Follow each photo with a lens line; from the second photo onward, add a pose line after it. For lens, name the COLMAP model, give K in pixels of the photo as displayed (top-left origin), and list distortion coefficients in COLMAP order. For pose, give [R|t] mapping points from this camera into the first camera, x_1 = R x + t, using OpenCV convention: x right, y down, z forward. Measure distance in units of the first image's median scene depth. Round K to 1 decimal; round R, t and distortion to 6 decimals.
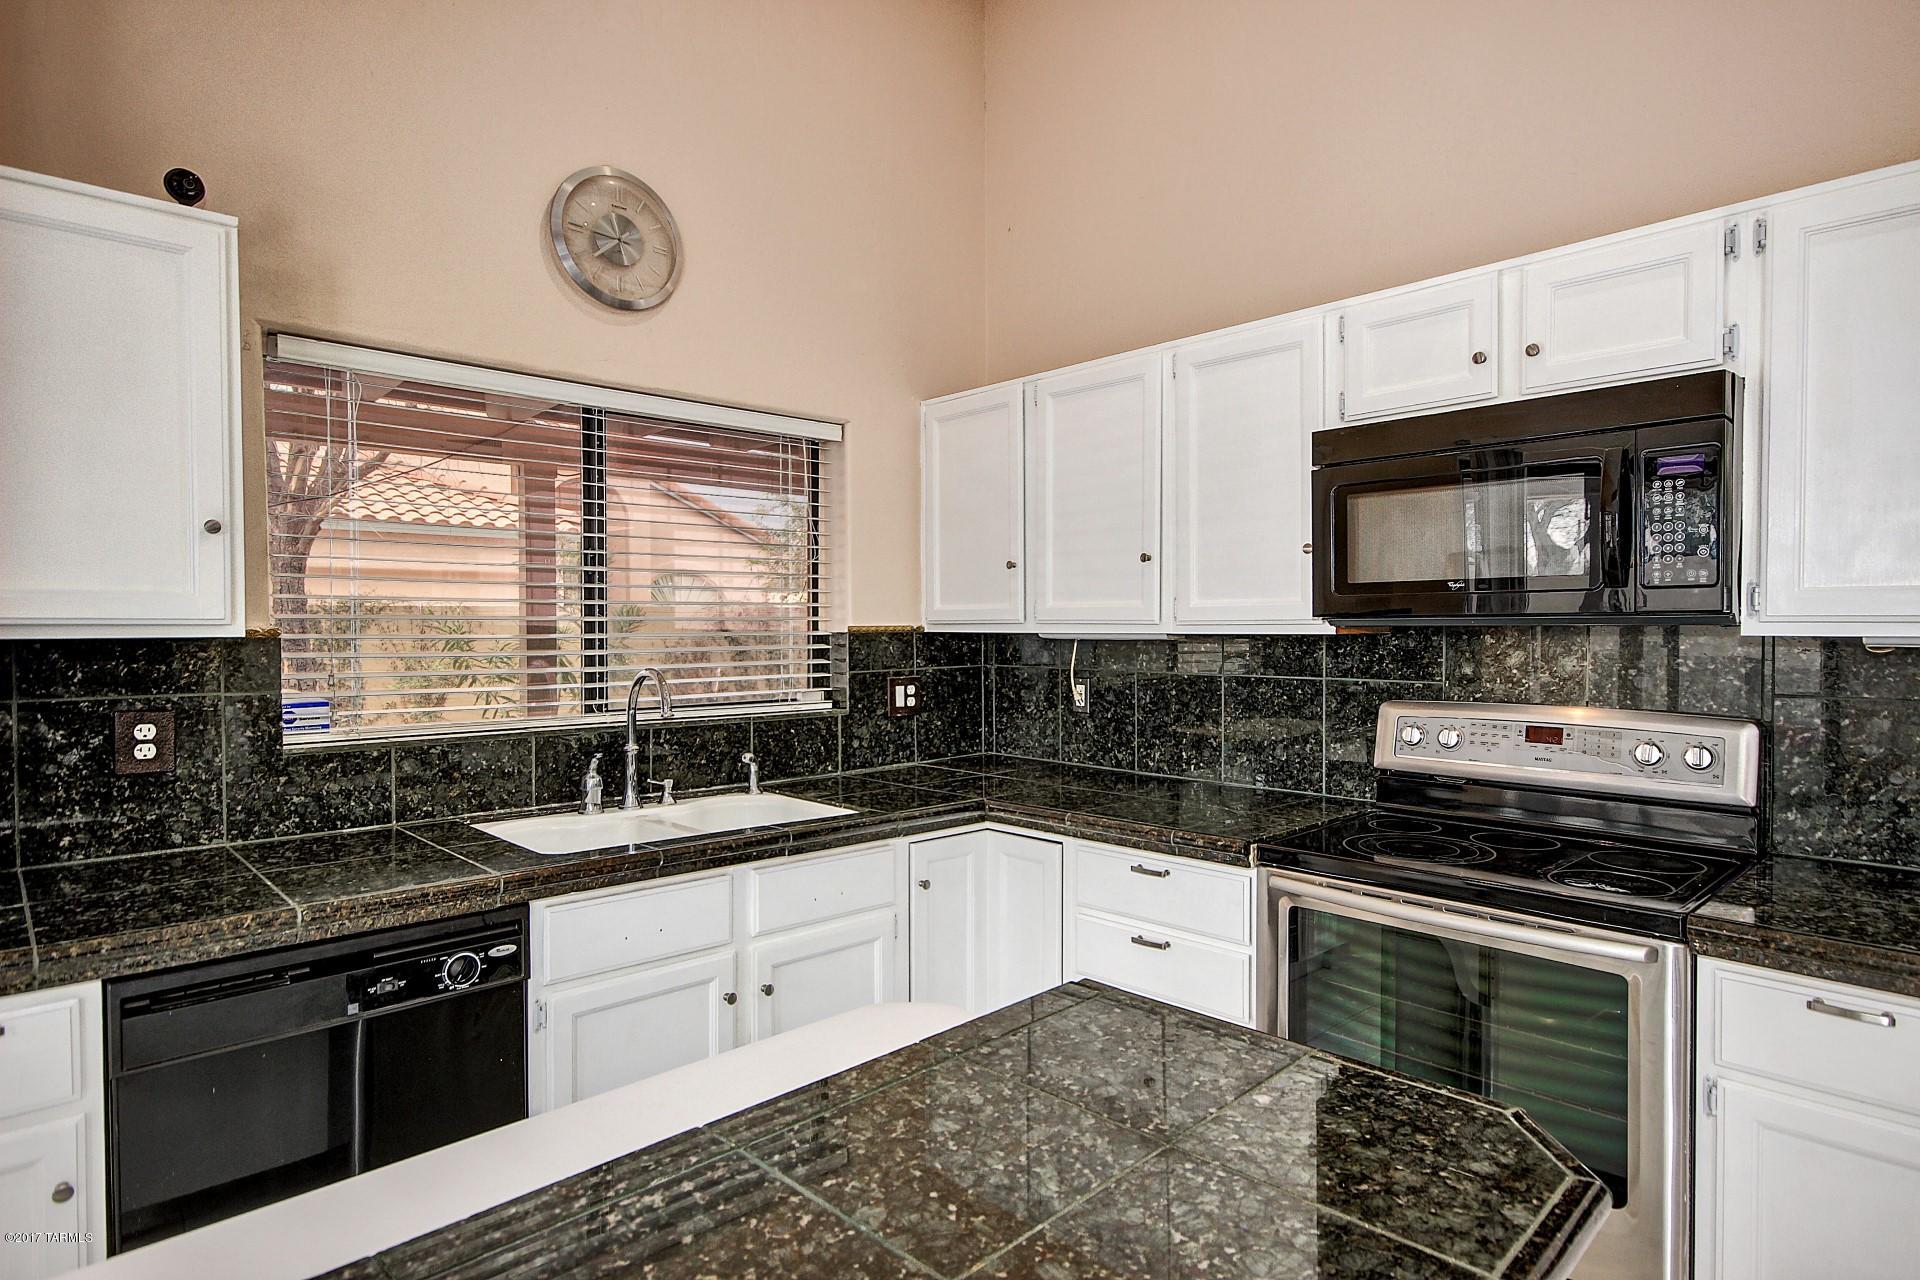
lens RADIAL K [[1045.0, 0, 985.0], [0, 1045.0, 644.6], [0, 0, 1]] dist [0.005395, 0.004365]
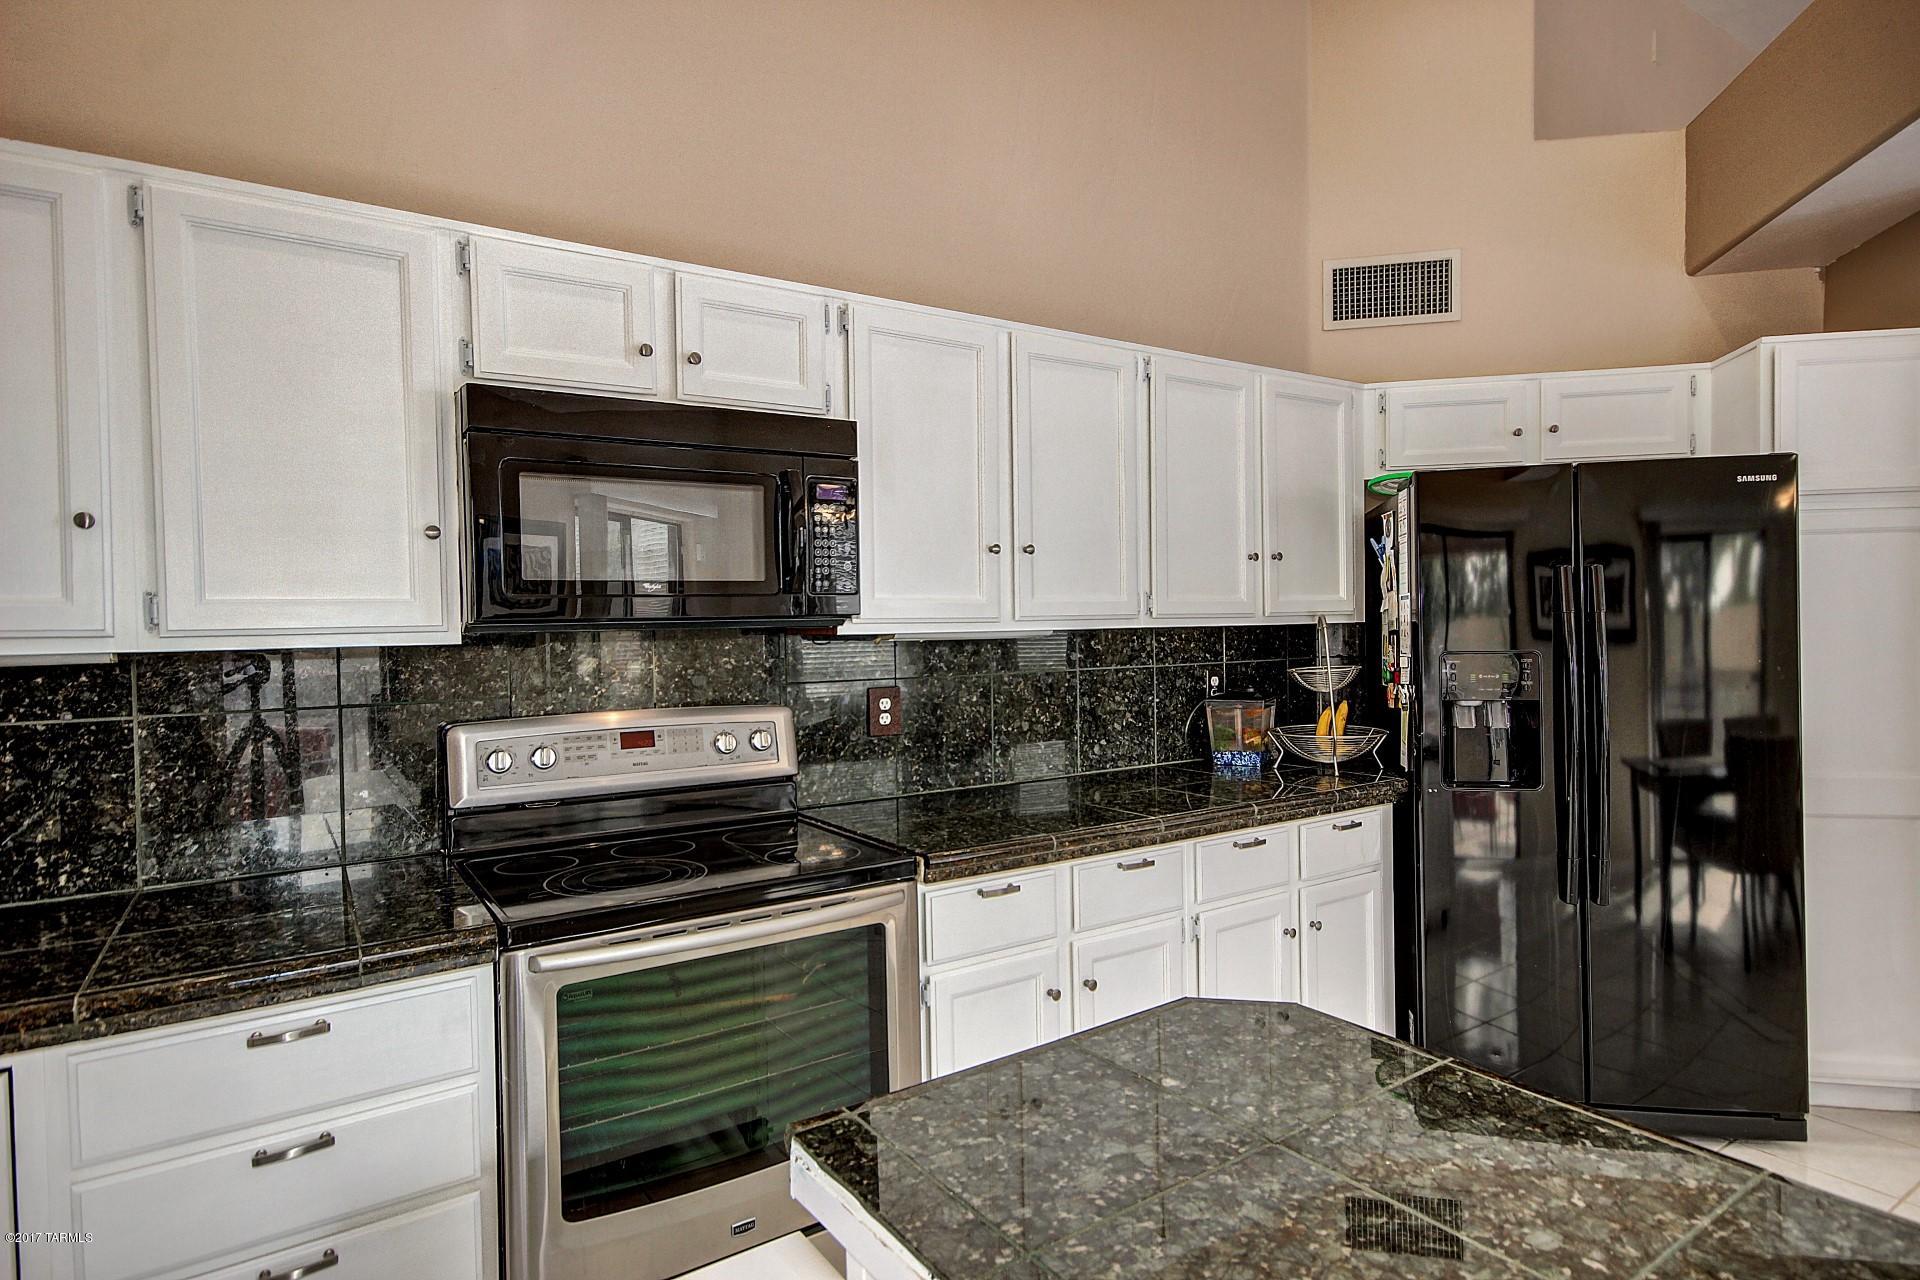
lens RADIAL K [[1045.0, 0, 975.9], [0, 1045.0, 640.4], [0, 0, 1]] dist [0.005395, 0.004365]
pose [[0.177605, -0.017298, 0.983950, -0.392292], [0.035801, 0.999297, 0.011106, -0.007948], [-0.983450, 0.033254, 0.178100, 0.506774]]
